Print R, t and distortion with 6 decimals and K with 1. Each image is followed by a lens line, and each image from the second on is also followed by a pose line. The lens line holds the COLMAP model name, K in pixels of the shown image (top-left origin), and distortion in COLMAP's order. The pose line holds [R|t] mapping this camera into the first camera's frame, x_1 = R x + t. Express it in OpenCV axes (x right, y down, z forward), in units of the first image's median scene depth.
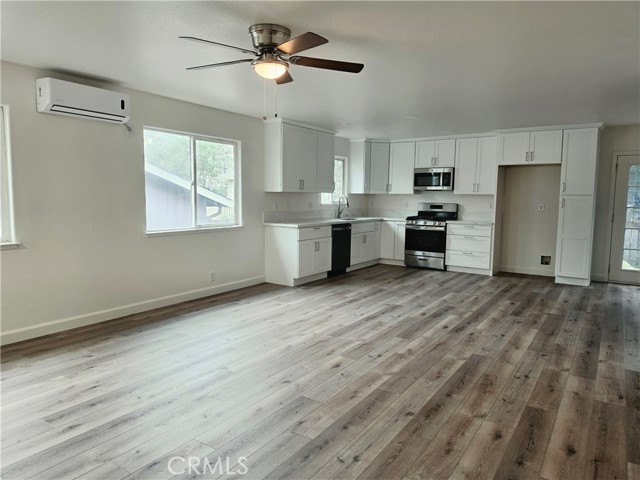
lens RADIAL K [[474.9, 0, 320.0], [0, 474.9, 240.0], [0, 0, 1]] dist [0.107184, -0.114256]
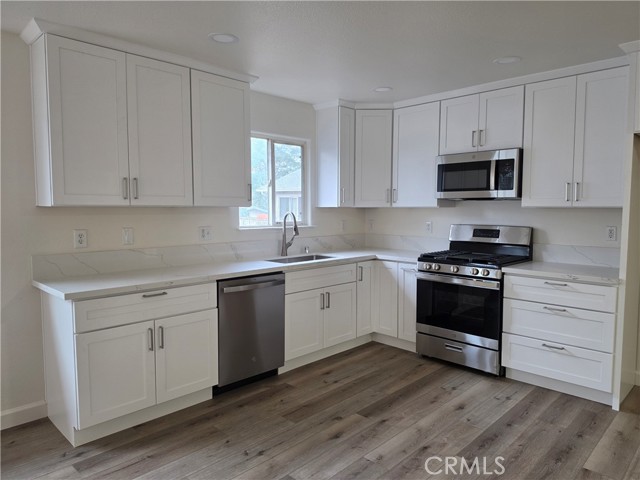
lens RADIAL K [[474.9, 0, 320.0], [0, 474.9, 240.0], [0, 0, 1]] dist [0.107184, -0.114256]
pose [[0.984635, 0.000878, -0.174624, 0.167786], [-0.005755, 0.999607, -0.027425, -0.049662], [0.174531, 0.028008, 0.984253, 0.508216]]
